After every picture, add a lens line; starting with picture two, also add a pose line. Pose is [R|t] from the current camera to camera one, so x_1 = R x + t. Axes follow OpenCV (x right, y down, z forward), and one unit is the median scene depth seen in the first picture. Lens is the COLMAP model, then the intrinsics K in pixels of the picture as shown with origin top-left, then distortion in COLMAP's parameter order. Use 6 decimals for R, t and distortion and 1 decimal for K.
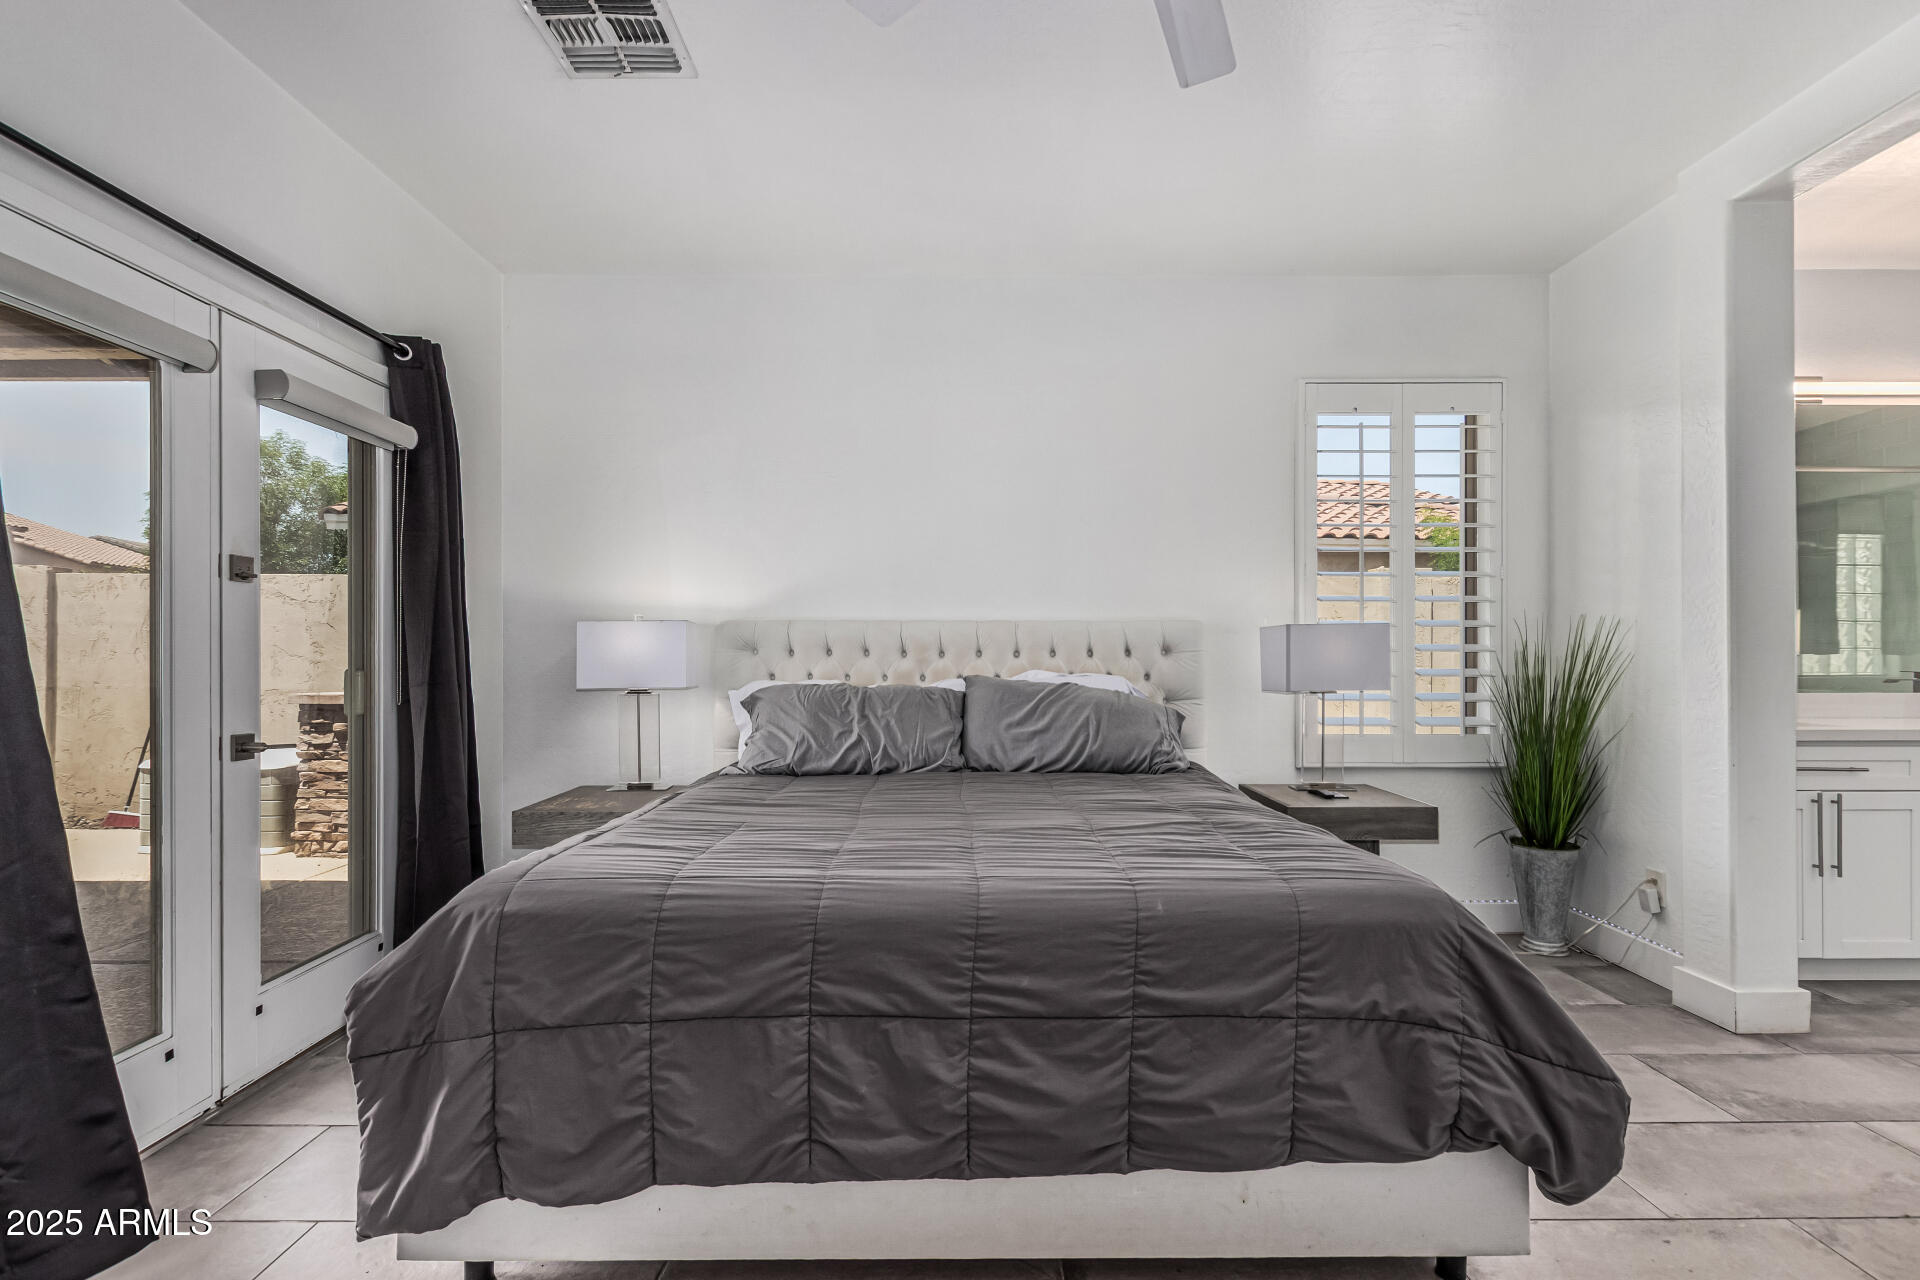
lens RADIAL K [[879.5, 0, 960.4], [0, 879.5, 651.7], [0, 0, 1]] dist [0.009275, -0.005044]
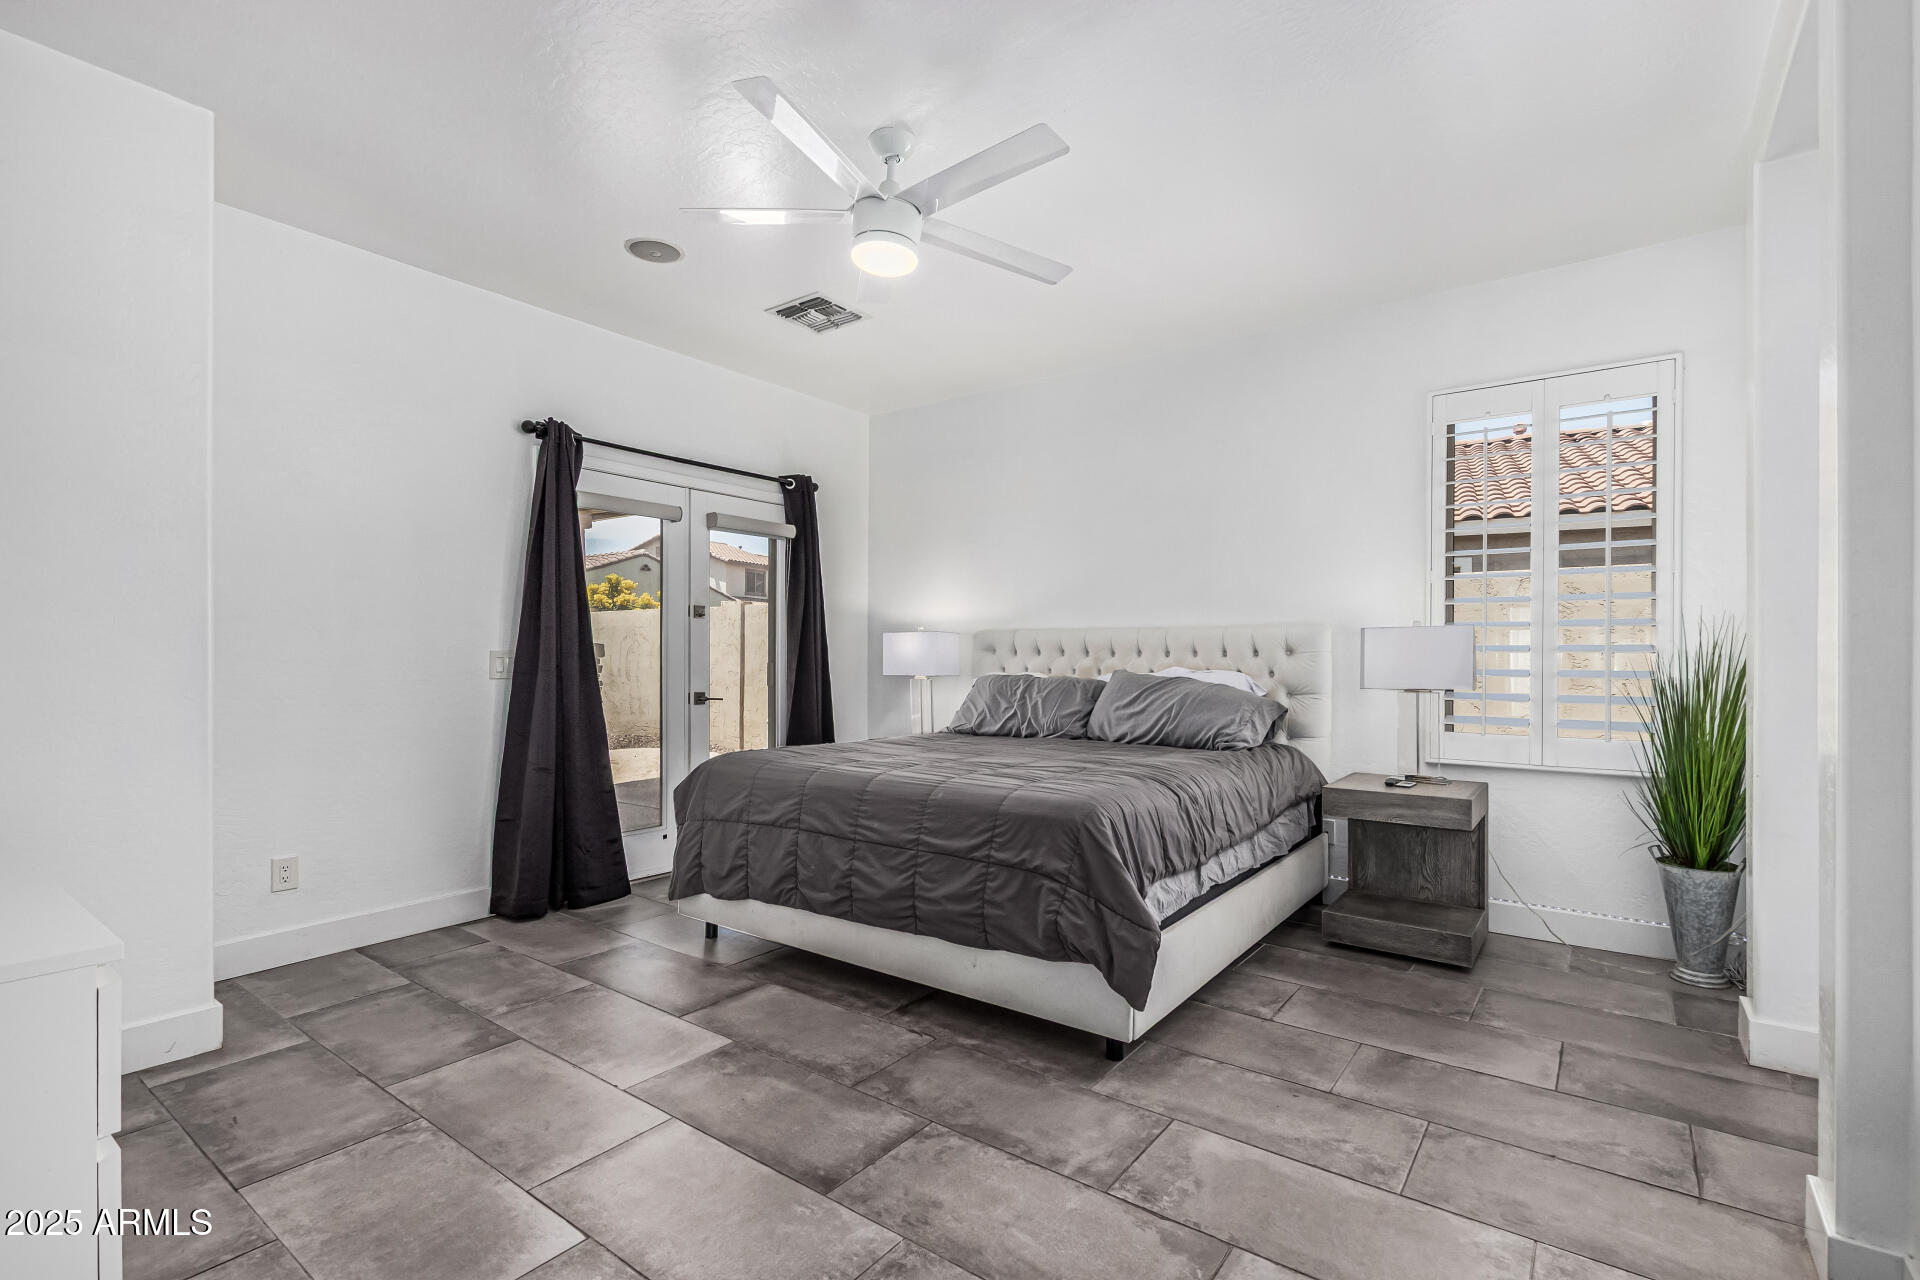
lens RADIAL K [[879.5, 0, 965.5], [0, 879.5, 645.7], [0, 0, 1]] dist [0.009275, -0.005044]
pose [[0.803265, -0.003606, -0.595611, 0.683071], [-0.000204, 0.999980, -0.006329, -0.001480], [0.595622, 0.005205, 0.803248, -0.210178]]
